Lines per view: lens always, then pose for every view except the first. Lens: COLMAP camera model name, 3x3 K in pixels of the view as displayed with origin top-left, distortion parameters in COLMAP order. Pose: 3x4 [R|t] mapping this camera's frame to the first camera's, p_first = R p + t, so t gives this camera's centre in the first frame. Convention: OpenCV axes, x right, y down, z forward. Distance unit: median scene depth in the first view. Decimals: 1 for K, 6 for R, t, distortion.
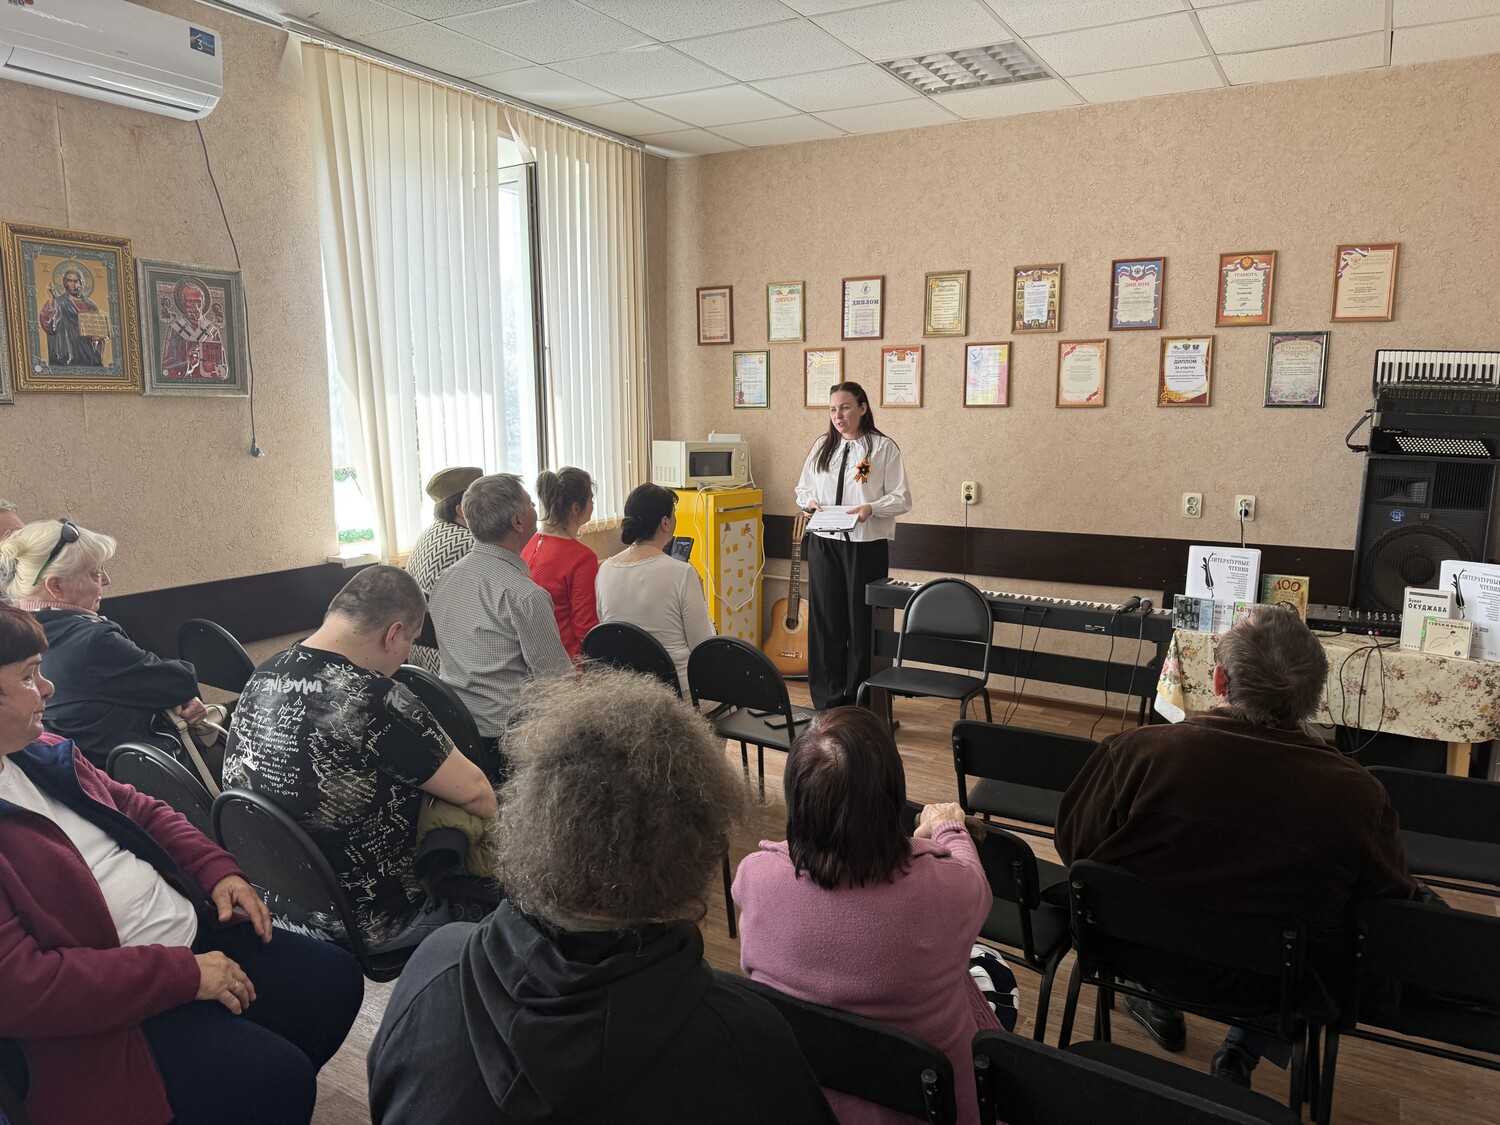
lens RADIAL K [[1053.6, 0, 750.0], [0, 1053.6, 562.5], [0, 0, 1]] dist [-0.019163, -0.002495]
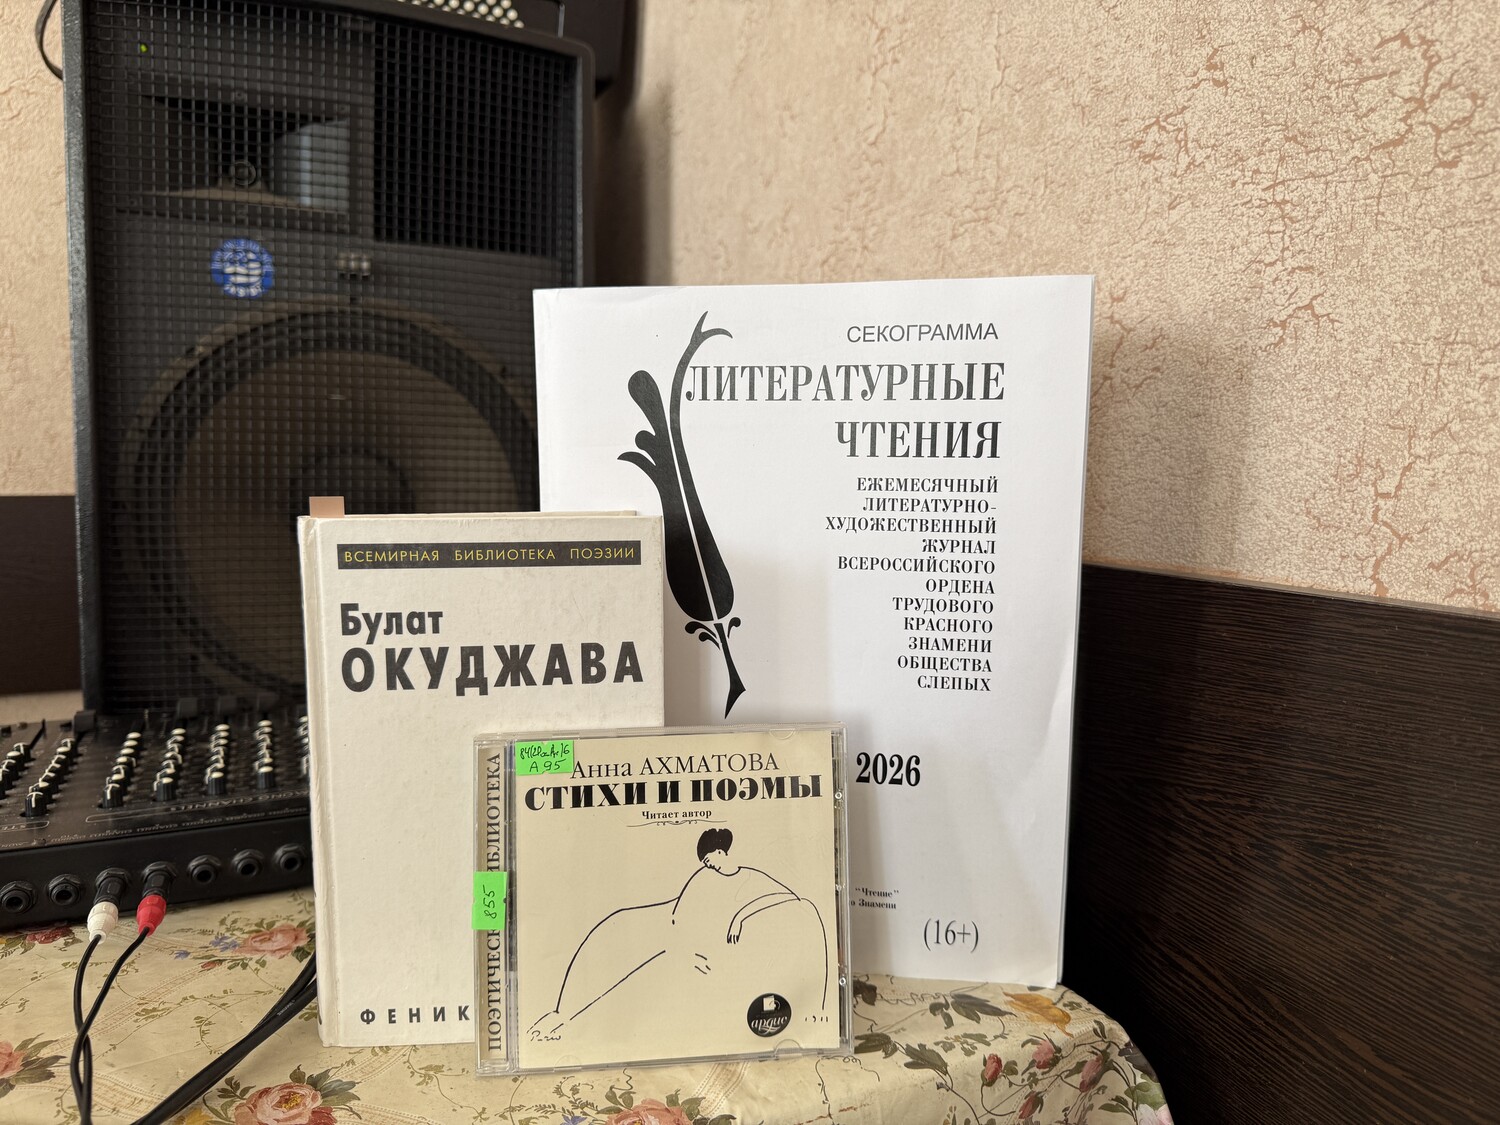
lens RADIAL K [[1053.6, 0, 750.0], [0, 1053.6, 562.5], [0, 0, 1]] dist [-0.019163, -0.002495]
pose [[0.579041, -0.077479, 0.811609, 0.570098], [0.116833, 0.993086, 0.011450, 0.033913], [-0.806884, 0.088193, 0.584089, 0.906481]]
